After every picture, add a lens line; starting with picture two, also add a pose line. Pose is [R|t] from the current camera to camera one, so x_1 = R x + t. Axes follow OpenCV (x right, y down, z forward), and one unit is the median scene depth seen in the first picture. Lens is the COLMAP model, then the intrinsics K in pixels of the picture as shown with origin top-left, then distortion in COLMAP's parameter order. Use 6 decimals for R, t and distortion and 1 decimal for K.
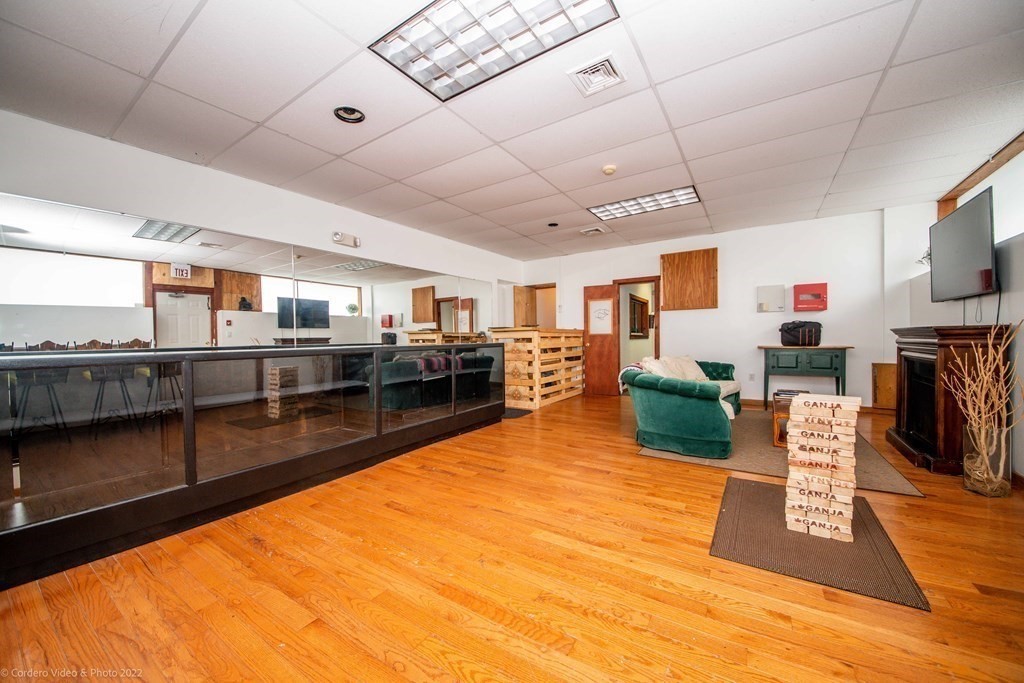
lens RADIAL K [[365.0, 0, 510.2], [0, 365.0, 344.6], [0, 0, 1]] dist [0.000141, -0.000142]
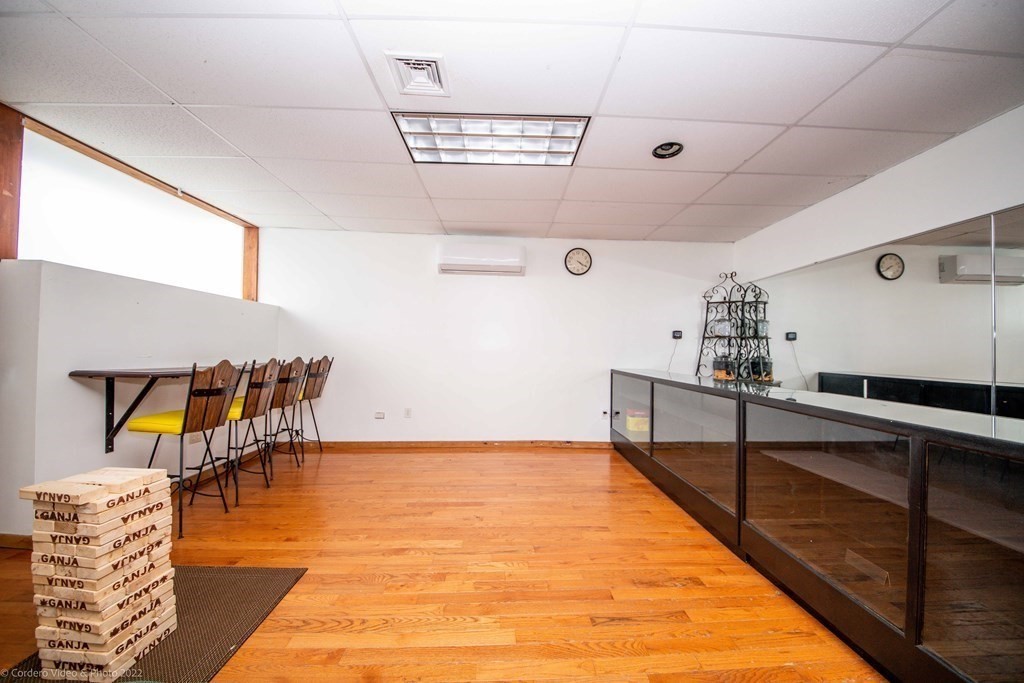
lens RADIAL K [[386.0, 0, 516.0], [0, 386.0, 341.7], [0, 0, 1]] dist [0.000746, 0.000006]
pose [[-0.813685, -0.001569, -0.581304, 0.361450], [-0.011098, 0.999856, 0.012837, -0.081696], [0.581200, 0.016897, -0.813585, 1.182678]]
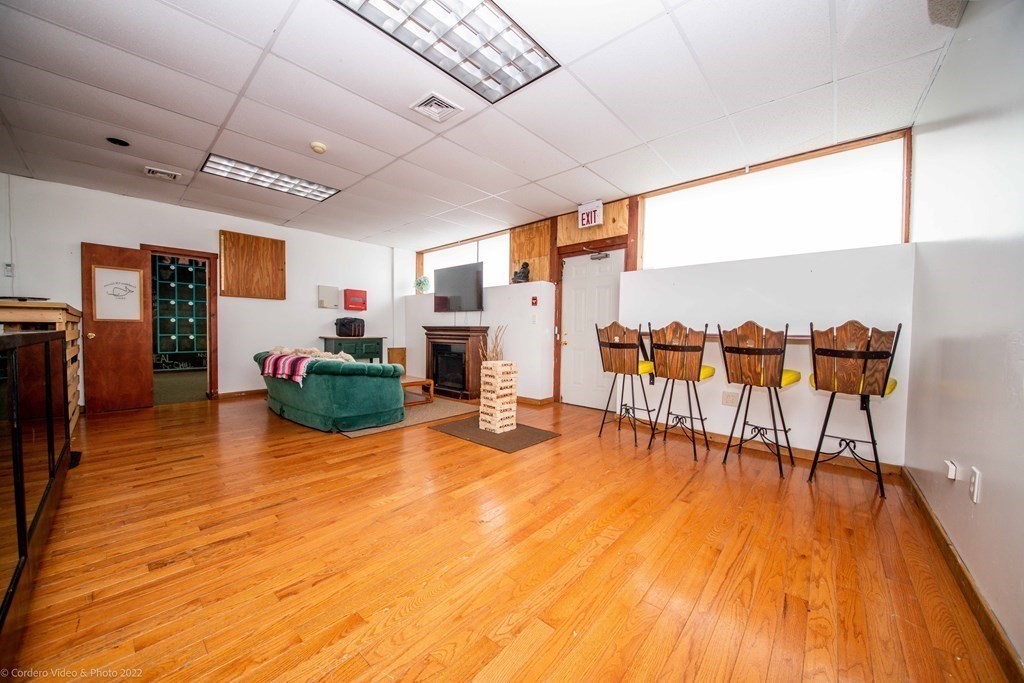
lens RADIAL K [[365.0, 0, 510.2], [0, 365.0, 344.6], [0, 0, 1]] dist [0.000141, -0.000142]
pose [[0.155399, -0.021639, 0.987615, -0.582562], [0.003693, 0.999766, 0.021324, 0.008638], [-0.987845, 0.000333, 0.155443, 0.363460]]
